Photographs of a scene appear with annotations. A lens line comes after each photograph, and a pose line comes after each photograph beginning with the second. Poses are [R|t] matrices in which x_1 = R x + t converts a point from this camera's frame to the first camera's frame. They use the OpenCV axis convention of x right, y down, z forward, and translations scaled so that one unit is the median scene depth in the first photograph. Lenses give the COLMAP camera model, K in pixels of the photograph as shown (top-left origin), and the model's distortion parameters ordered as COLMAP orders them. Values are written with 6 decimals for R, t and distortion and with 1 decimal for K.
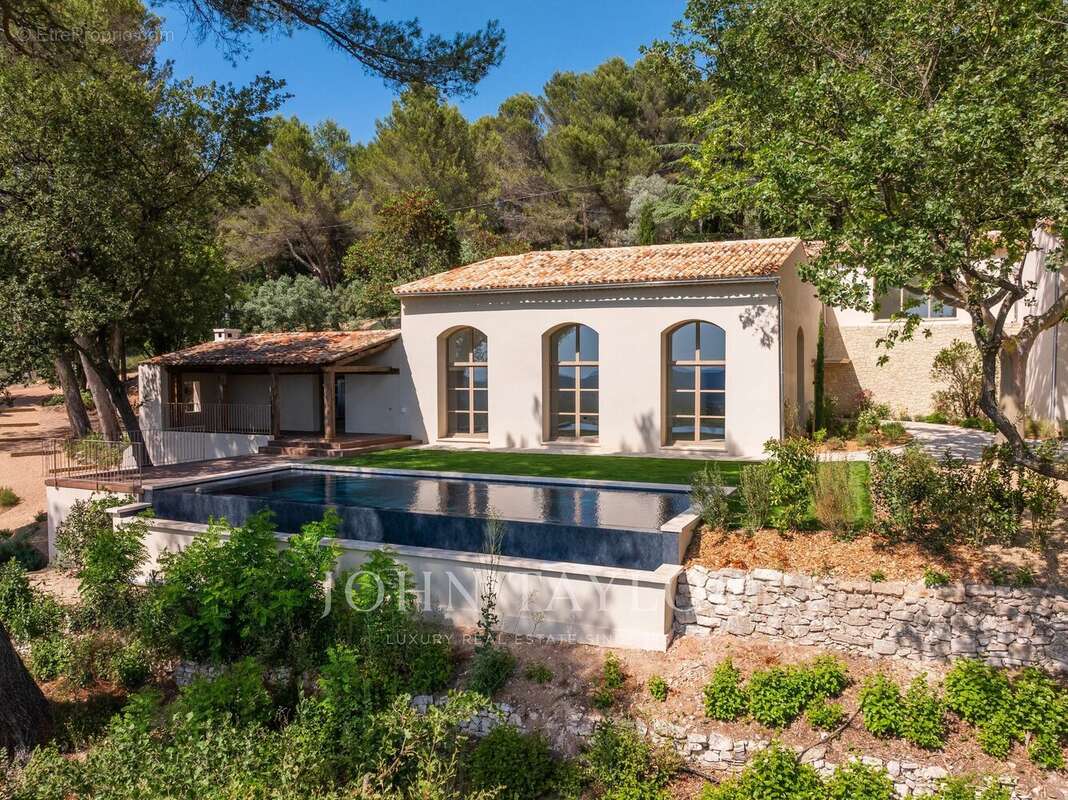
lens RADIAL K [[882.4, 0, 540.7], [0, 882.4, 402.2], [0, 0, 1]] dist [-0.012360, 0.000945]
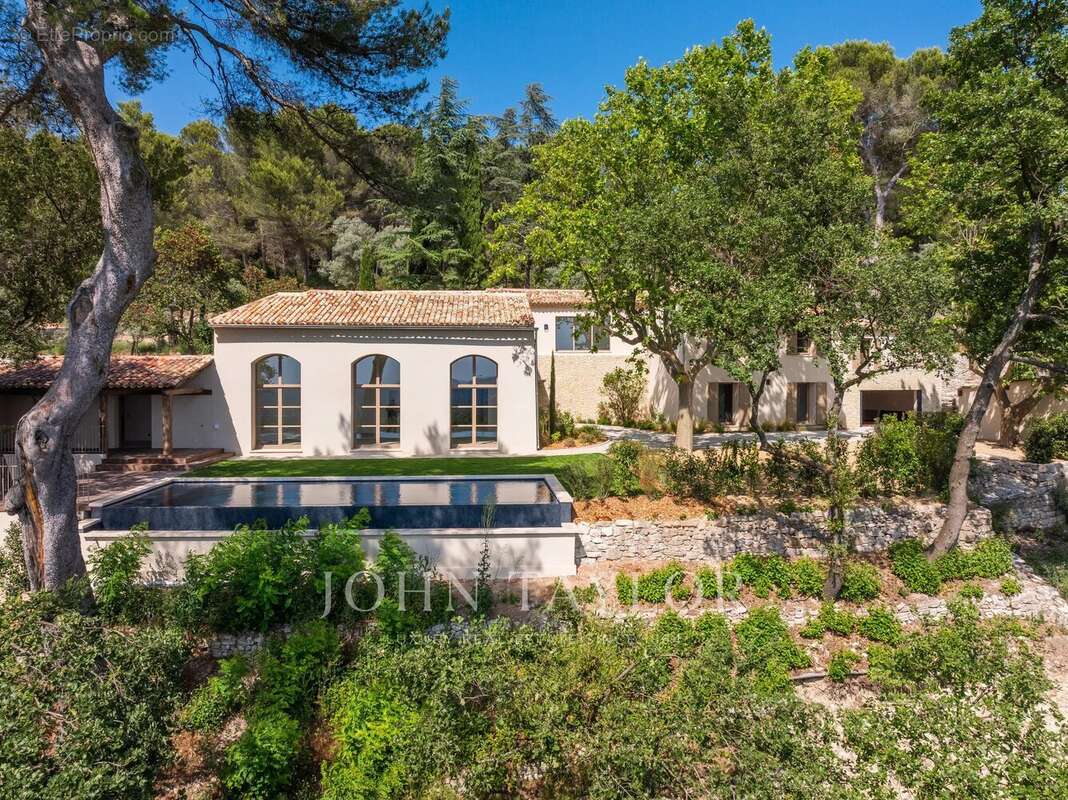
lens RADIAL K [[875.4, 0, 534.0], [0, 875.4, 400.0], [0, 0, 1]] dist [0.000748, -0.010648]
pose [[0.863905, -0.014479, 0.503447, -0.619779], [0.014284, 0.999889, 0.004244, -0.040873], [-0.503453, 0.003525, 0.864016, -0.304730]]
